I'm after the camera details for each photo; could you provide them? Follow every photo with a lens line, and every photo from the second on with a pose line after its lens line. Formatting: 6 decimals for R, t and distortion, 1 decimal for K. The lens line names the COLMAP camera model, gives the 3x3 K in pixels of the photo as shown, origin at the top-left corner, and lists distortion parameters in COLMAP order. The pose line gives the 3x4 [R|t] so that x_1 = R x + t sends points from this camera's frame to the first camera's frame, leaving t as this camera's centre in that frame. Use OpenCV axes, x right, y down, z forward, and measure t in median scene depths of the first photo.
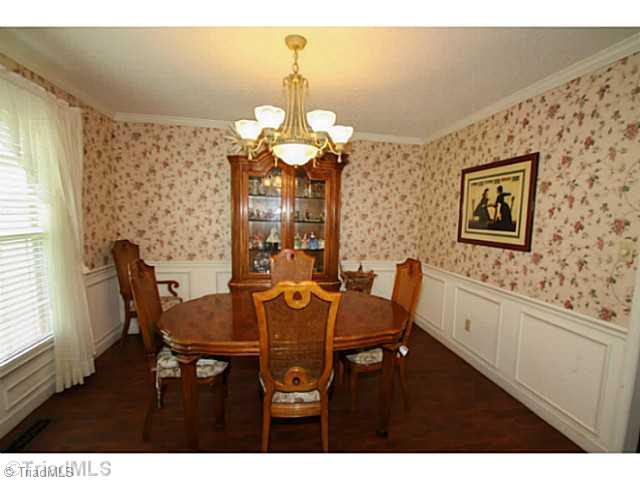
lens RADIAL K [[289.8, 0, 326.5], [0, 289.8, 248.8], [0, 0, 1]] dist [-0.000799, -0.000167]
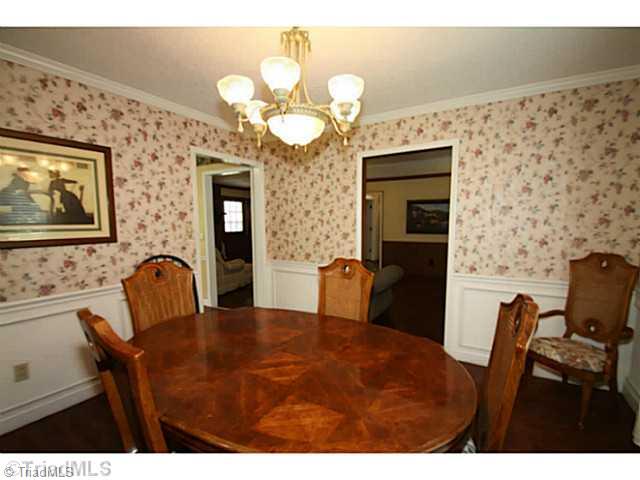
lens RADIAL K [[289.8, 0, 326.5], [0, 289.8, 248.8], [0, 0, 1]] dist [-0.000799, -0.000167]
pose [[-0.717957, -0.082143, 0.691224, -0.557386], [0.072039, 0.978913, 0.191156, -0.108198], [-0.692350, 0.187036, -0.696900, 1.171133]]
